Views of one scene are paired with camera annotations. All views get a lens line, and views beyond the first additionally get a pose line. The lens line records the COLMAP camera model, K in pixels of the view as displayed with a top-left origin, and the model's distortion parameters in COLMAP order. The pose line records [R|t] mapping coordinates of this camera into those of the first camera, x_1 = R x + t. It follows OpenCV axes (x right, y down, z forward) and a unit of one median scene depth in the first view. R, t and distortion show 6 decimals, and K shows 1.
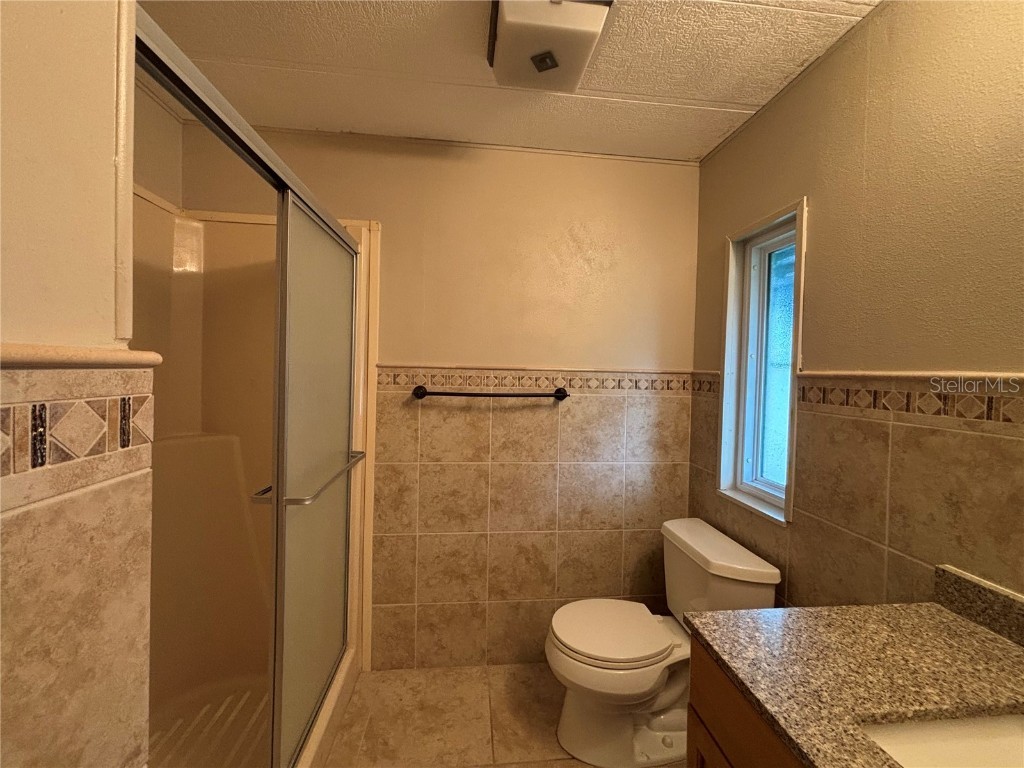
lens RADIAL K [[415.0, 0, 511.7], [0, 415.0, 378.3], [0, 0, 1]] dist [0.001214, 0.000115]
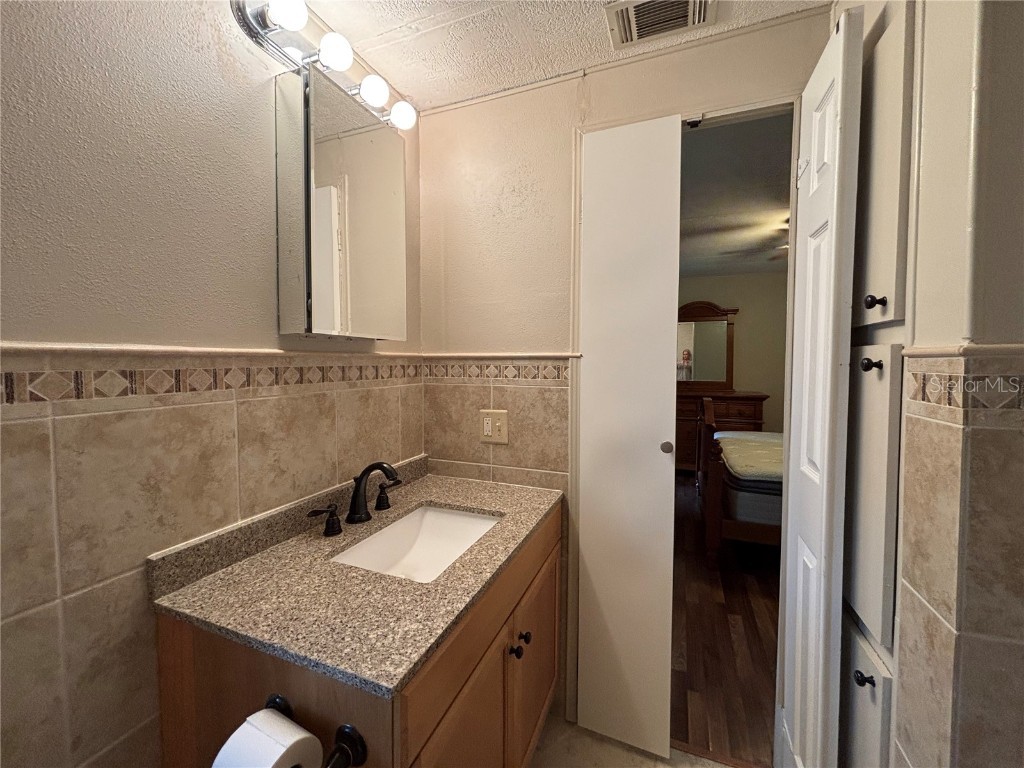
lens RADIAL K [[415.0, 0, 511.7], [0, 415.0, 378.3], [0, 0, 1]] dist [0.001214, 0.000115]
pose [[-0.881699, -0.044603, 0.469699, -0.075409], [-0.010632, 0.997147, 0.074733, -0.020134], [-0.471692, 0.060898, -0.879658, 1.436570]]
